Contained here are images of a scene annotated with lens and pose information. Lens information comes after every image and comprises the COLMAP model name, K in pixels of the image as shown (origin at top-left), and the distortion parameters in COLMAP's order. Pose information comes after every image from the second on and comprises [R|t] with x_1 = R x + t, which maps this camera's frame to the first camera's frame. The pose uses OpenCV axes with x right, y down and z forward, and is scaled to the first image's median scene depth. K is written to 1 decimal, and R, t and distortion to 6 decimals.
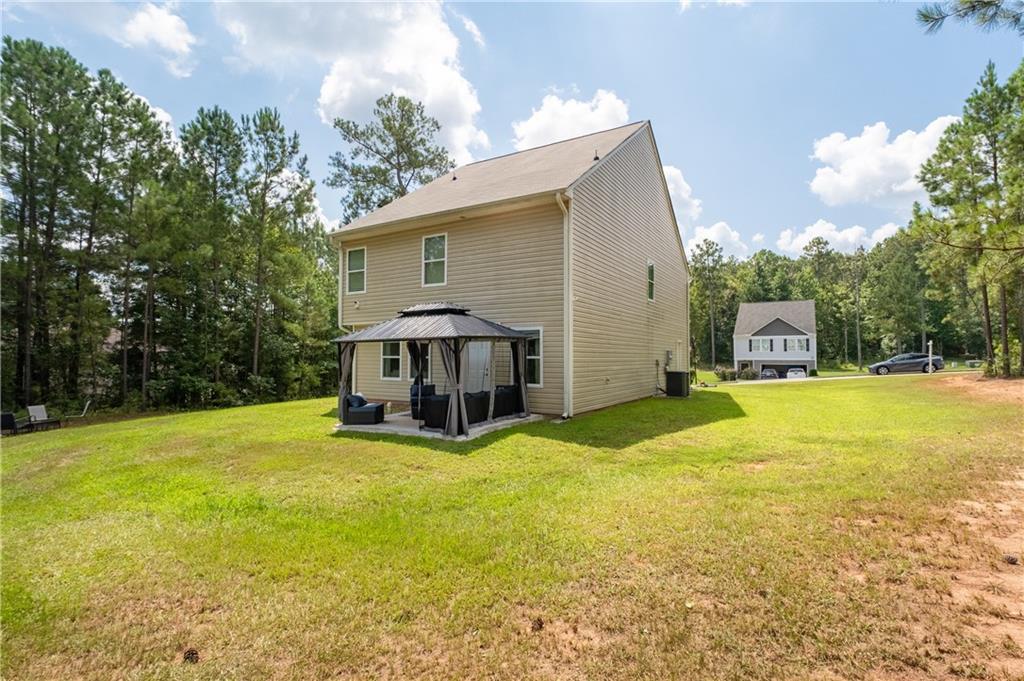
lens RADIAL K [[461.0, 0, 512.0], [0, 461.0, 340.5], [0, 0, 1]] dist [-0.000152, 0.000072]
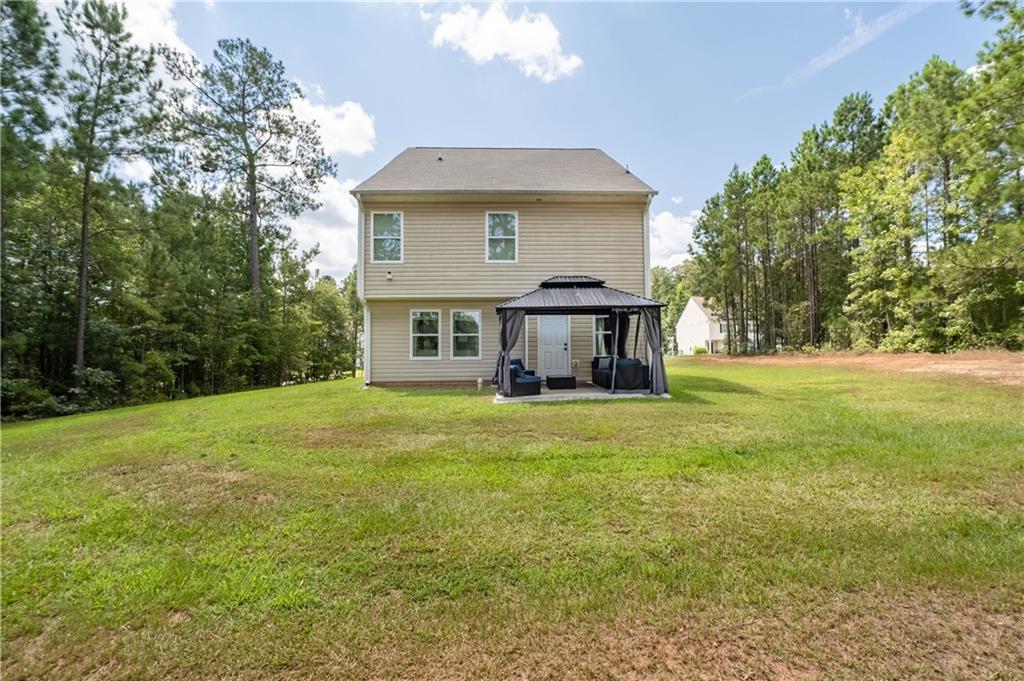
lens RADIAL K [[432.2, 0, 512.0], [0, 432.2, 340.5], [0, 0, 1]] dist [-0.001364, -0.000206]
pose [[0.852610, 0.015371, 0.522322, -0.560366], [-0.010074, 0.999865, -0.012980, 0.055775], [-0.522451, 0.005806, 0.852650, 0.165420]]
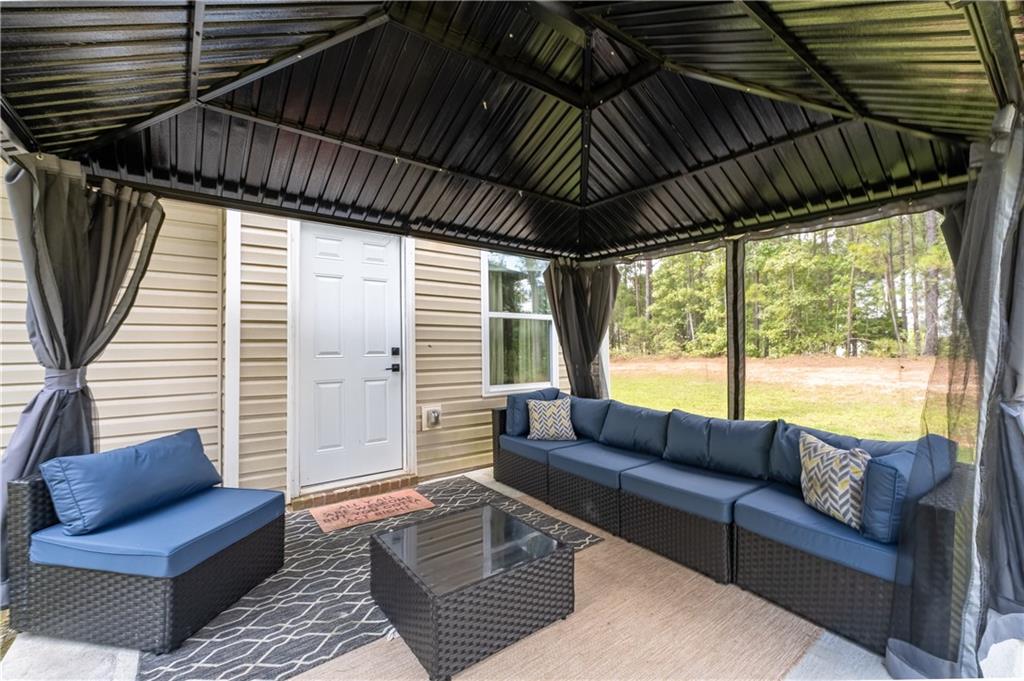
lens RADIAL K [[432.2, 0, 512.0], [0, 432.2, 340.5], [0, 0, 1]] dist [-0.001364, -0.000206]
pose [[0.385140, 0.022945, 0.922573, -0.235144], [-0.016031, 0.999706, -0.018172, 0.048619], [-0.922719, -0.007791, 0.385395, 0.664761]]
